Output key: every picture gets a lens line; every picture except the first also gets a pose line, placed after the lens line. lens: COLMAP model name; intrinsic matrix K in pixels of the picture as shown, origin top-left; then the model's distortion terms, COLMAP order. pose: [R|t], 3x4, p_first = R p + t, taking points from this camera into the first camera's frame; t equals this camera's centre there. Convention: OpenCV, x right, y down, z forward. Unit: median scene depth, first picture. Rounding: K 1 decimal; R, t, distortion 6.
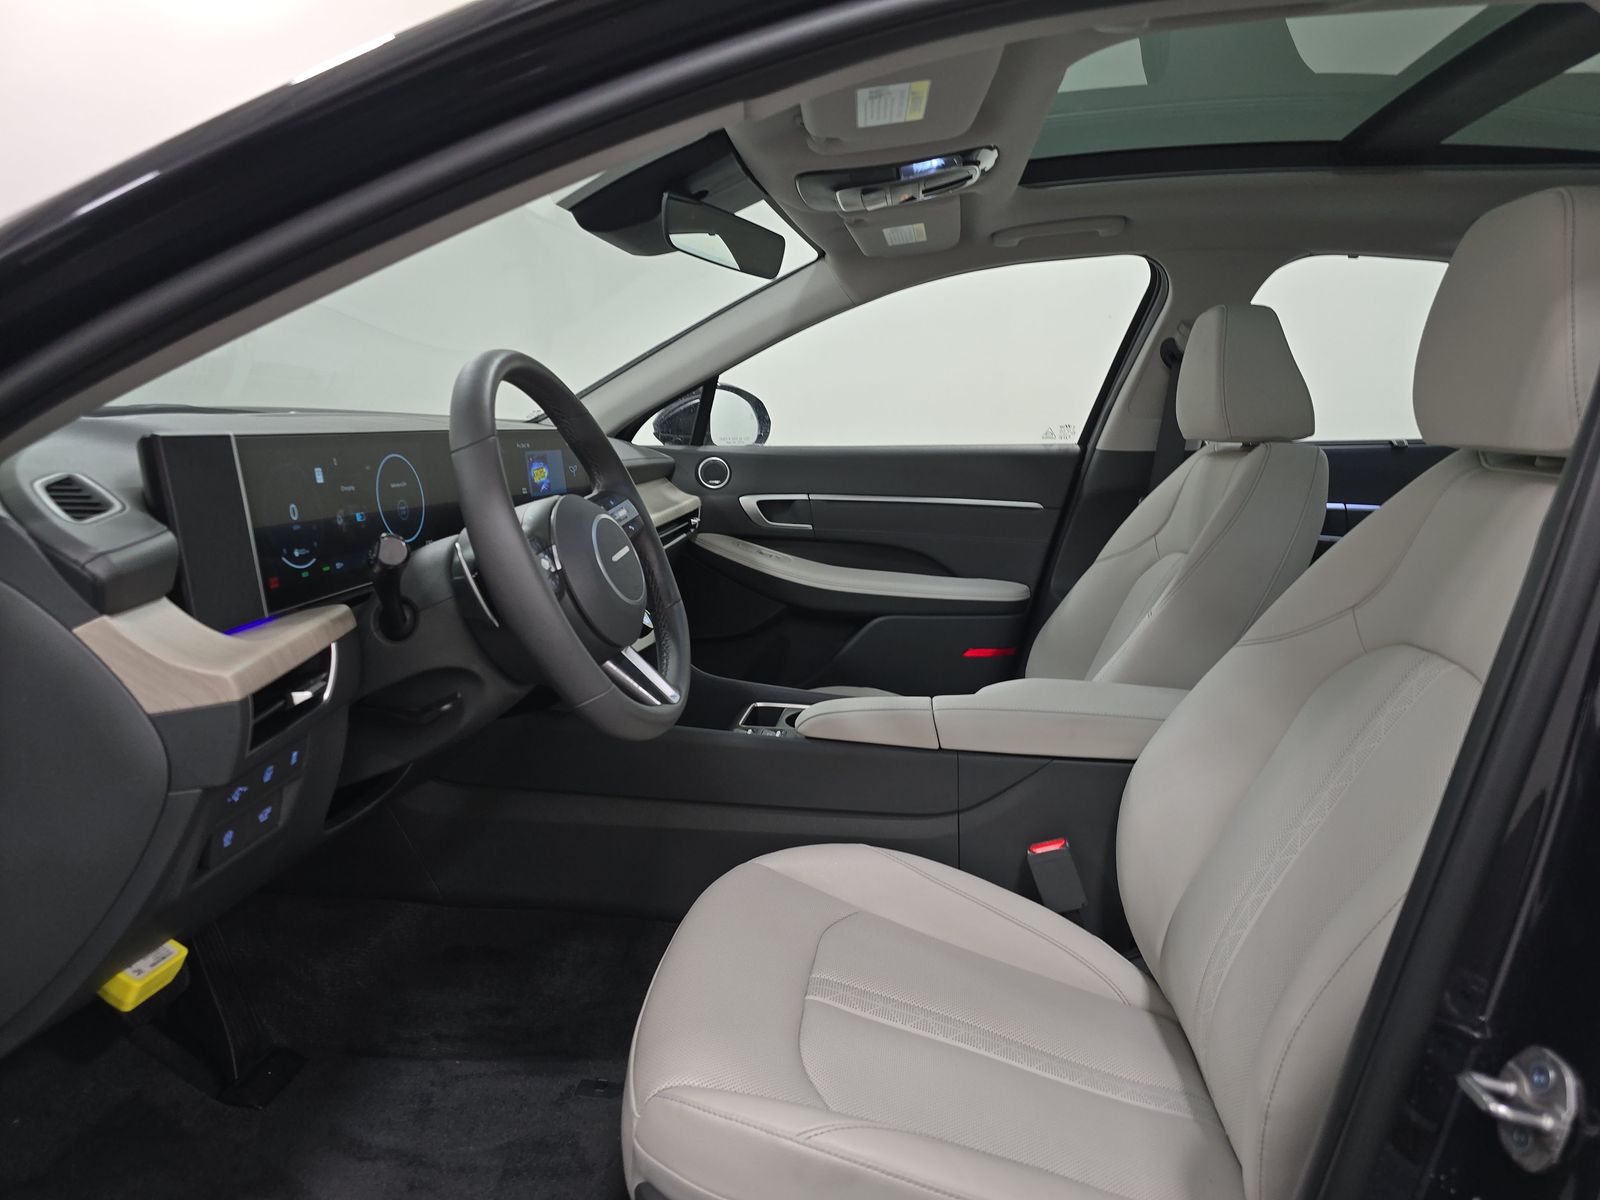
lens RADIAL K [[1077.7, 0, 800.3], [0, 1077.7, 595.4], [0, 0, 1]] dist [0.004584, -0.006006]
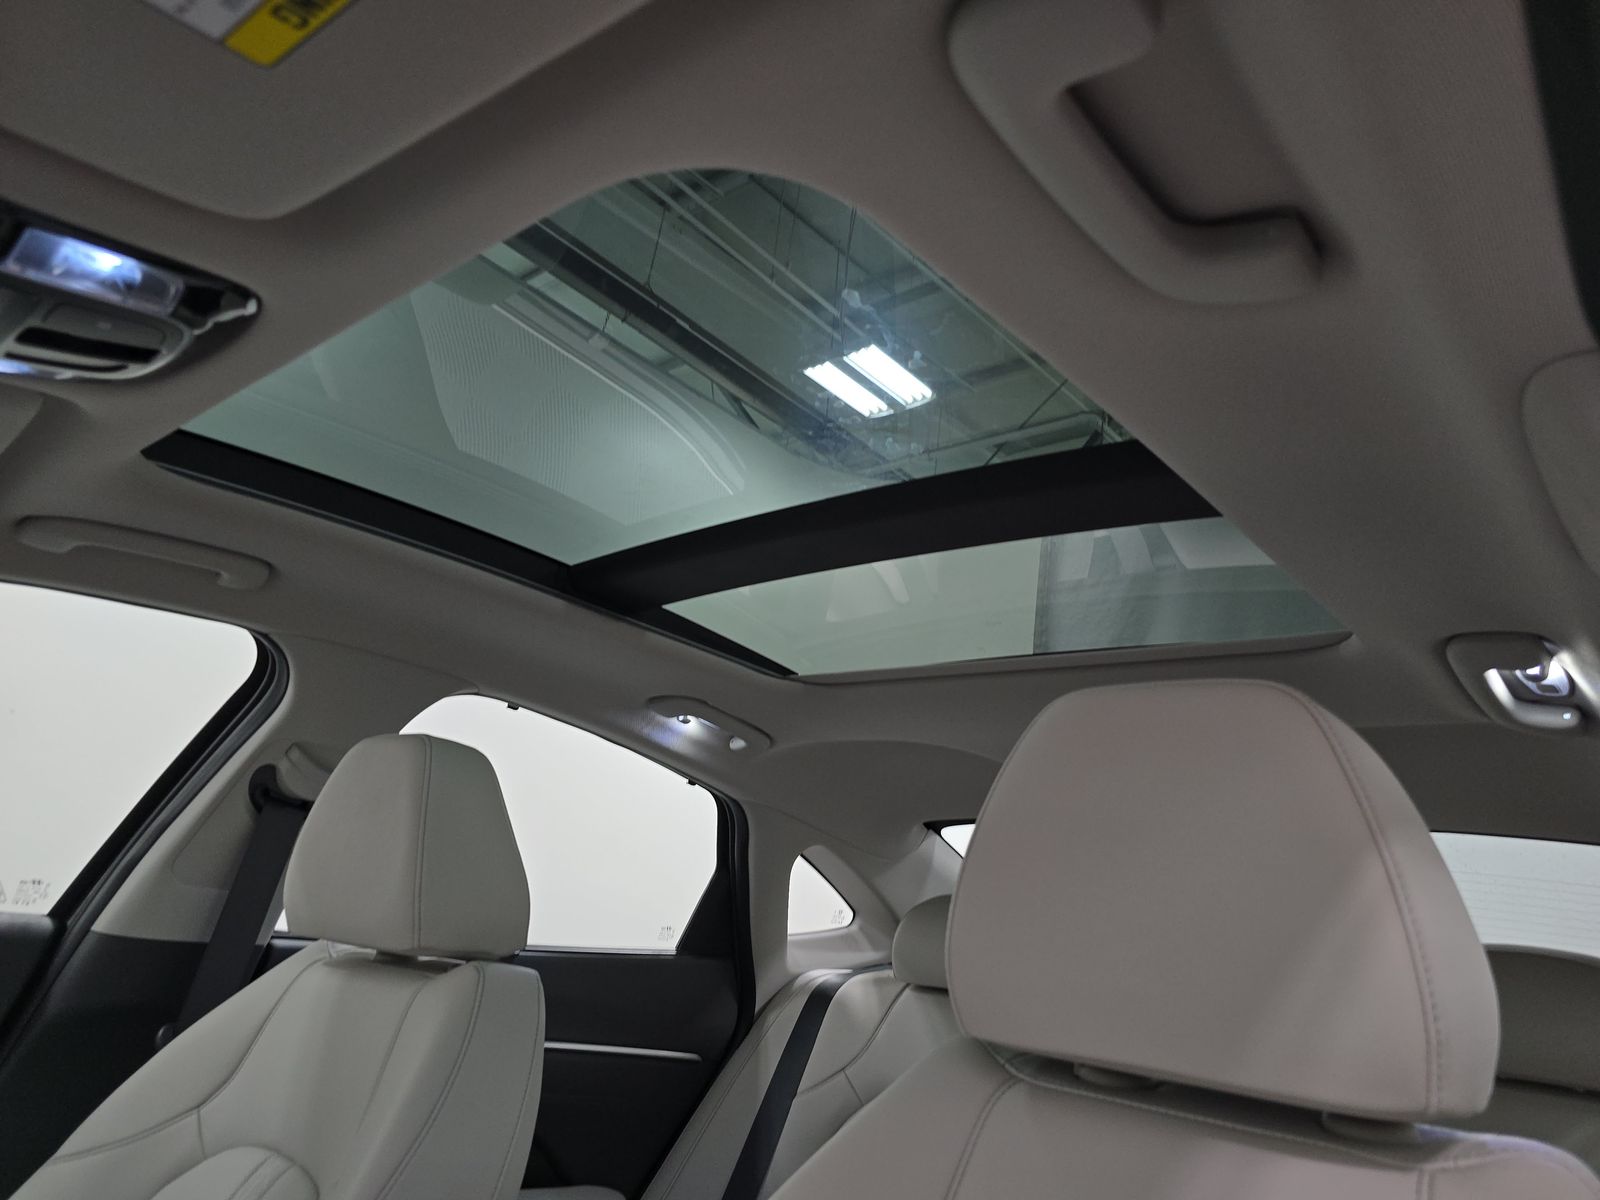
lens RADIAL K [[1077.7, 0, 791.6], [0, 1077.7, 595.5], [0, 0, 1]] dist [0.004584, -0.006006]
pose [[0.568803, 0.313536, 0.760367, -0.003538], [0.020294, 0.918856, -0.394071, -0.067877], [-0.822223, 0.239580, 0.516285, 0.367121]]
